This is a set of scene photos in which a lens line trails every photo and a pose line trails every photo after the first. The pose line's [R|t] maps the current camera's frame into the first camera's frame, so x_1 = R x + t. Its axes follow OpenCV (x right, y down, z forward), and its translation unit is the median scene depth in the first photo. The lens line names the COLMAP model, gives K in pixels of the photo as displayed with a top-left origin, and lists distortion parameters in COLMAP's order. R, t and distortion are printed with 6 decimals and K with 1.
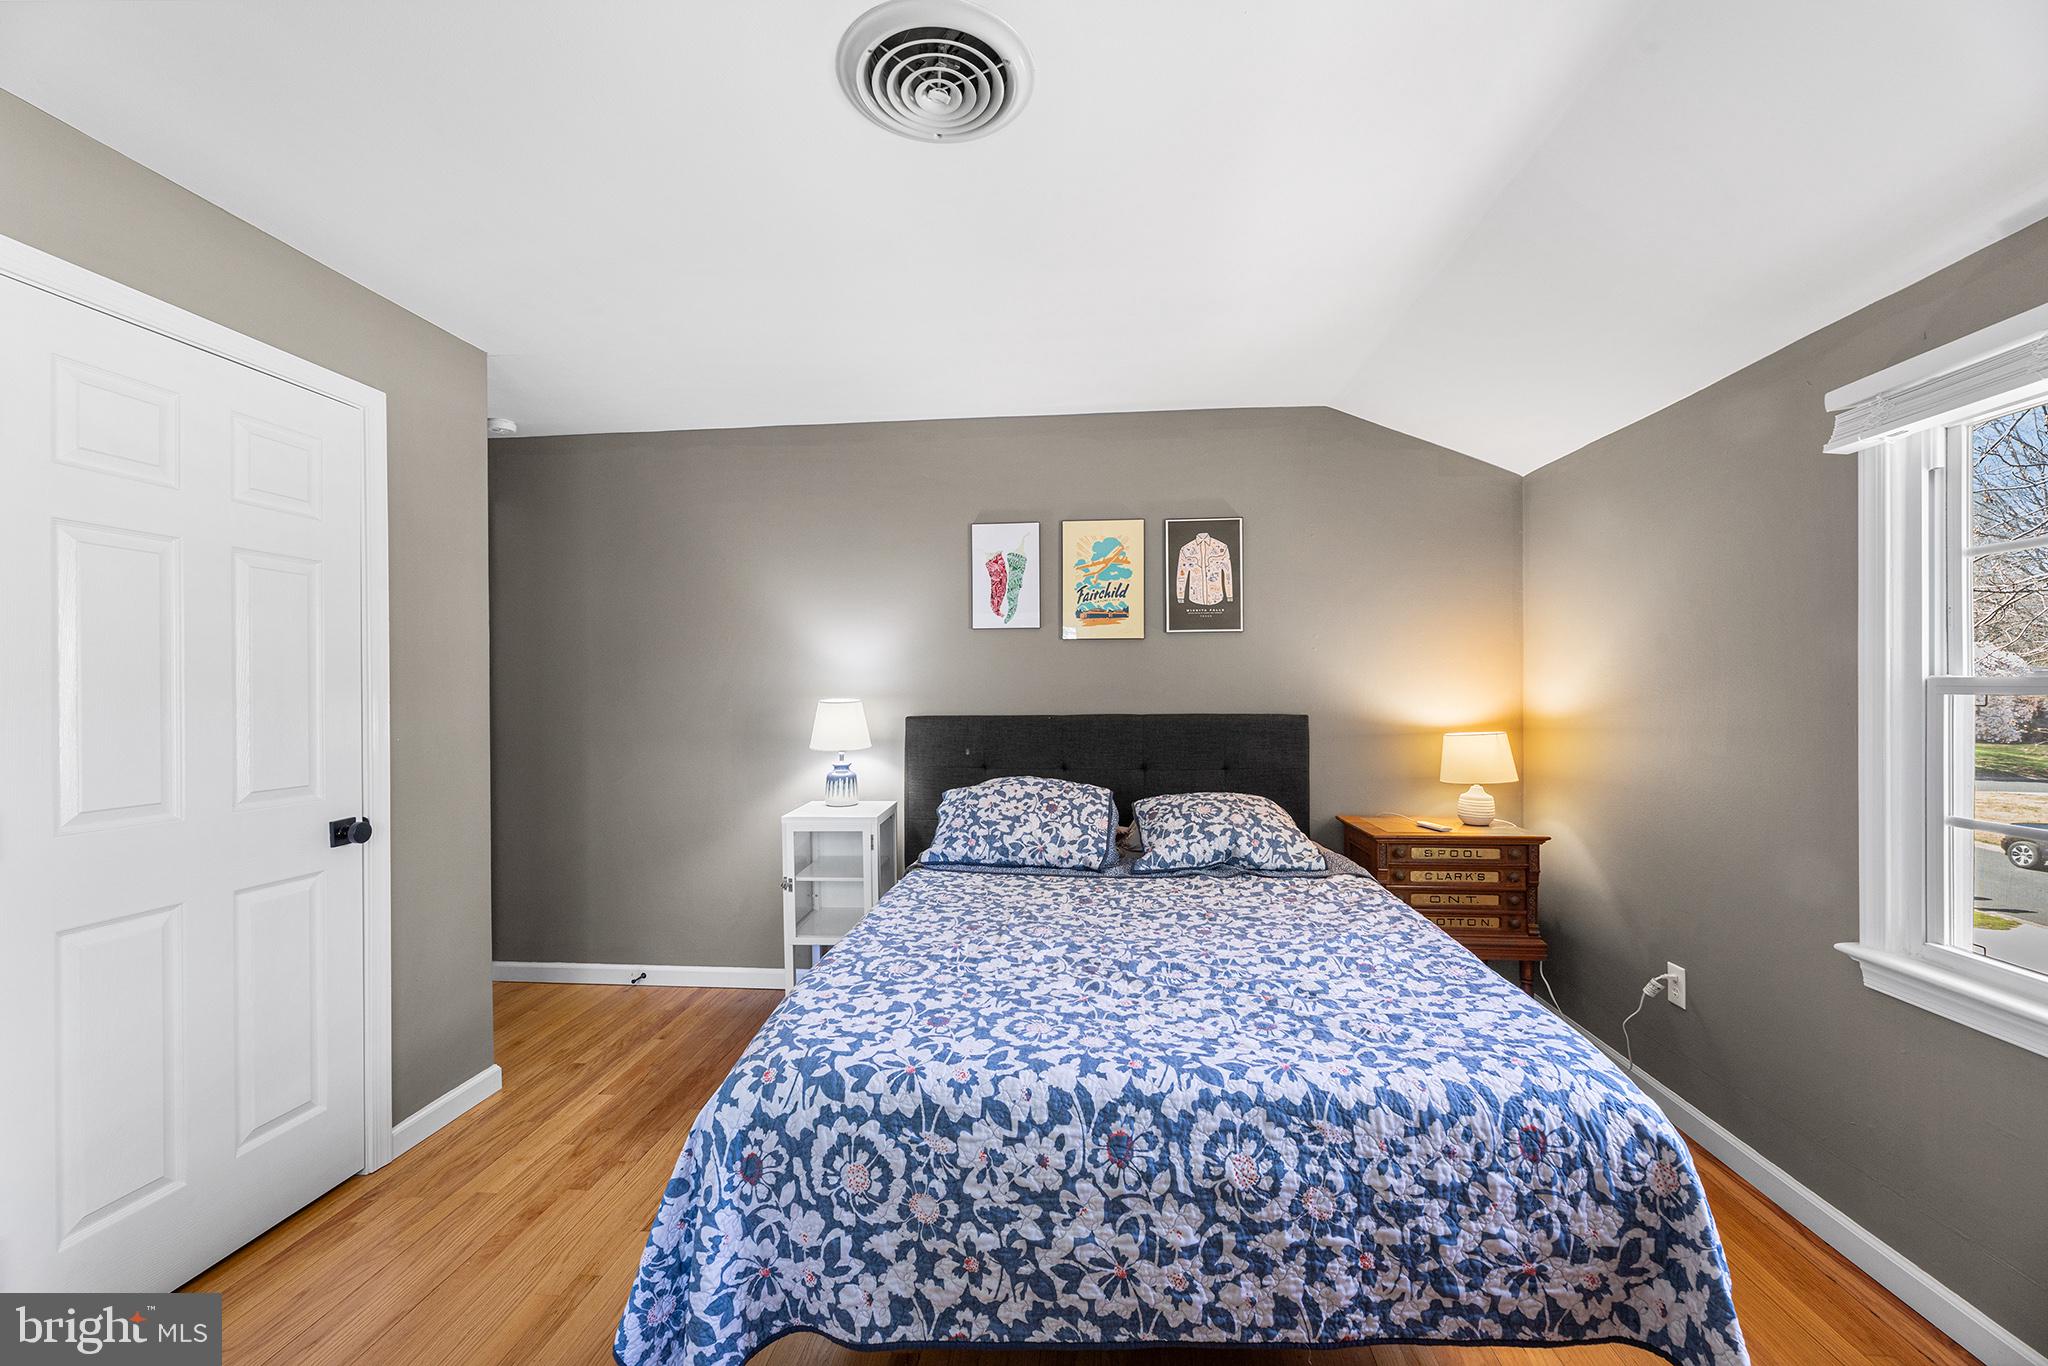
lens RADIAL K [[830.8, 0, 1024.1], [0, 830.8, 659.3], [0, 0, 1]] dist [-0.003474, -0.000025]
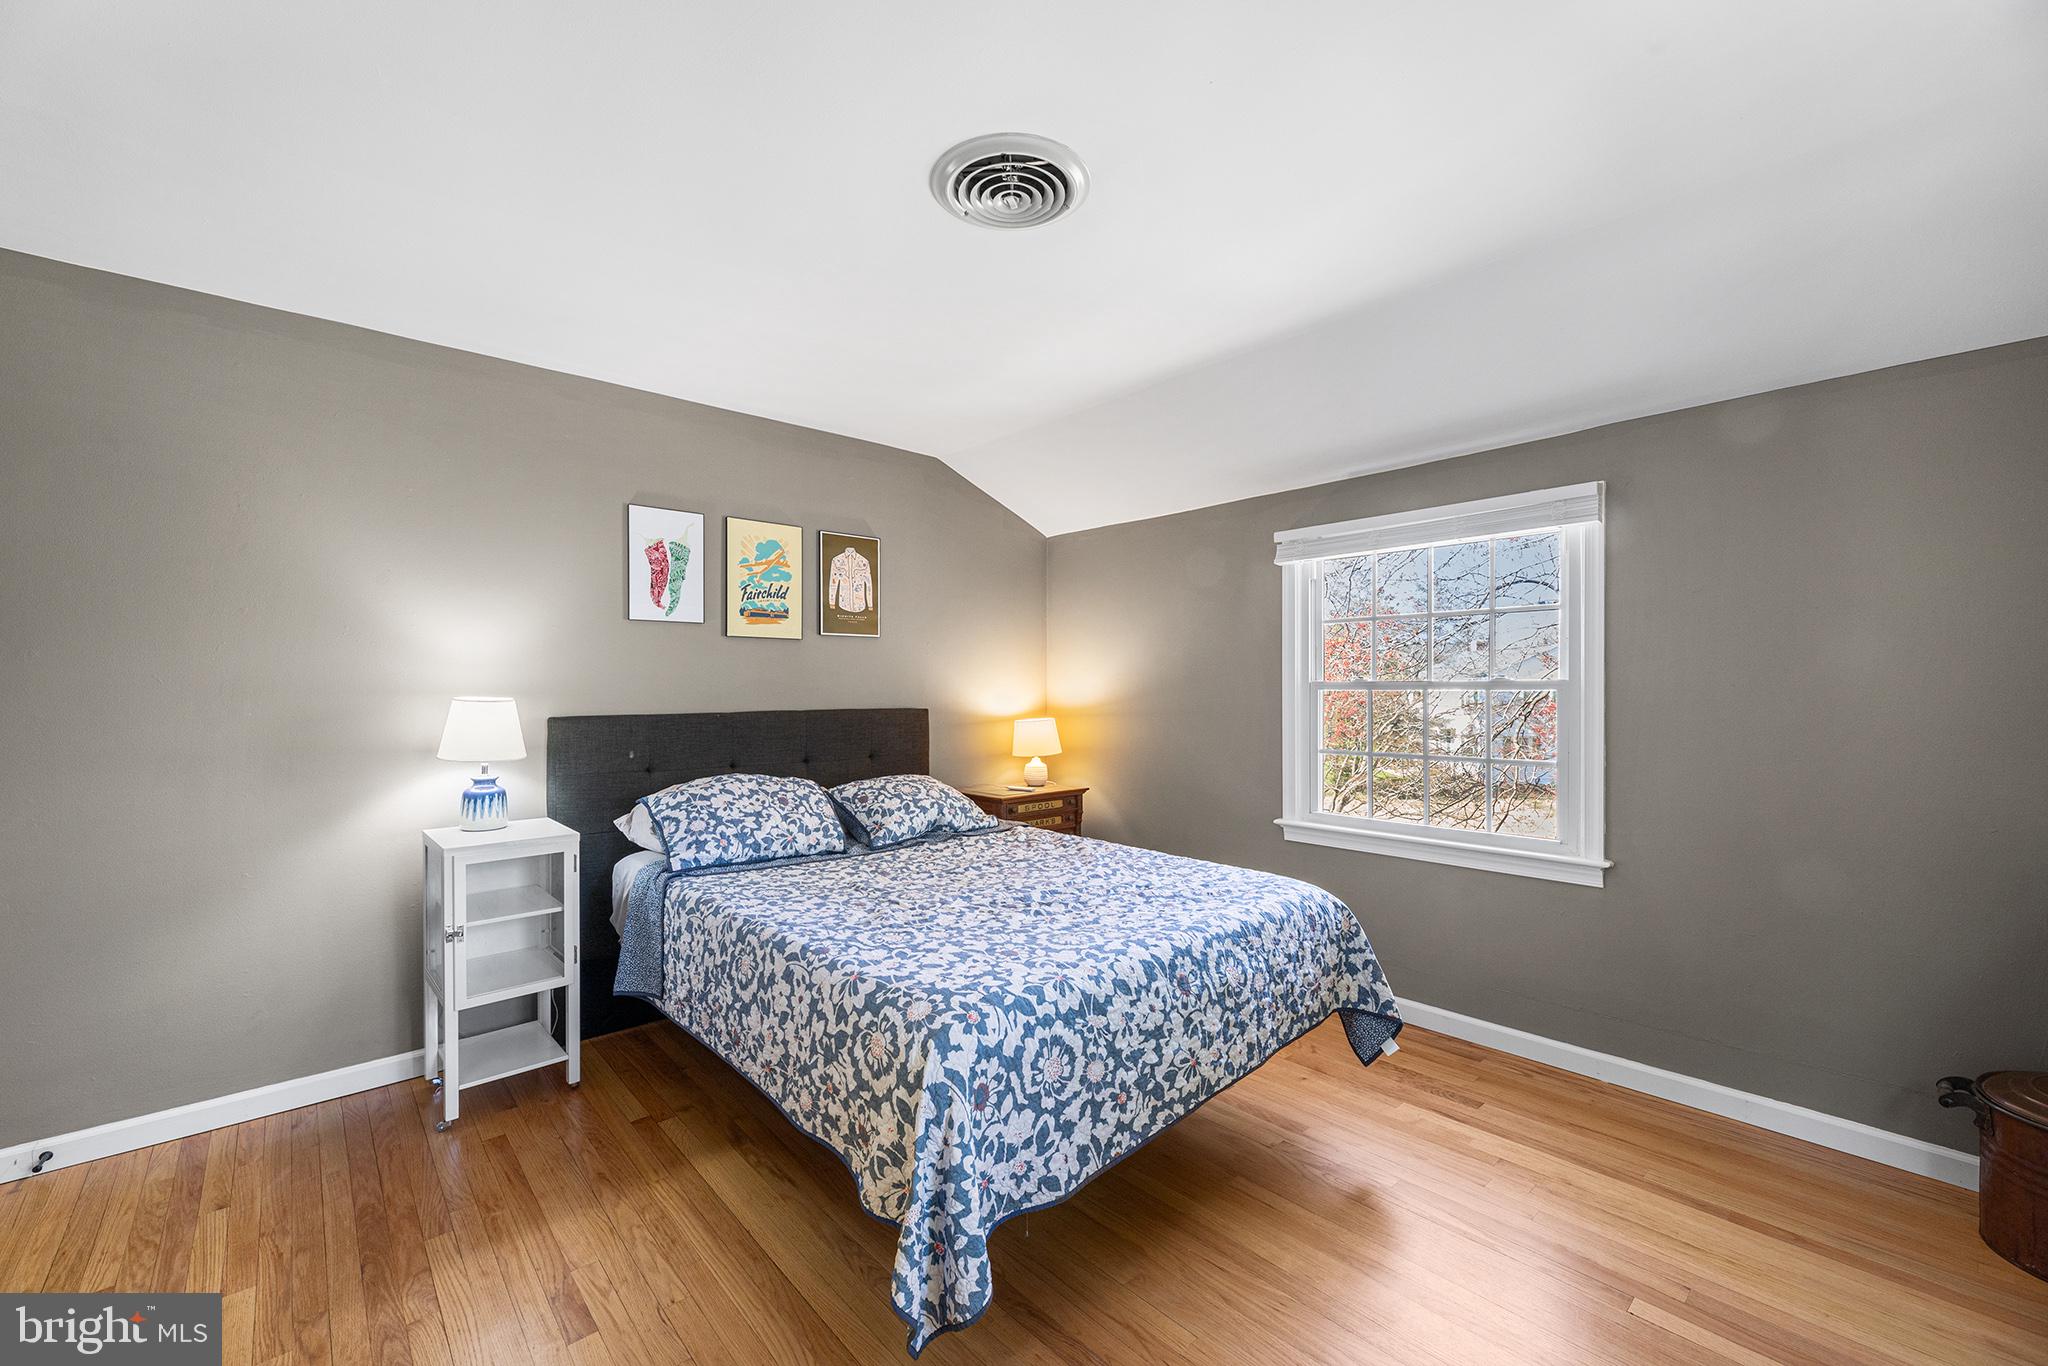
lens RADIAL K [[830.8, 0, 1024.1], [0, 830.8, 659.3], [0, 0, 1]] dist [-0.003474, -0.000025]
pose [[0.676450, 0.029753, 0.735887, -1.164515], [-0.026175, 0.999524, -0.016352, 0.027273], [-0.736023, -0.008200, 0.676907, 0.186192]]
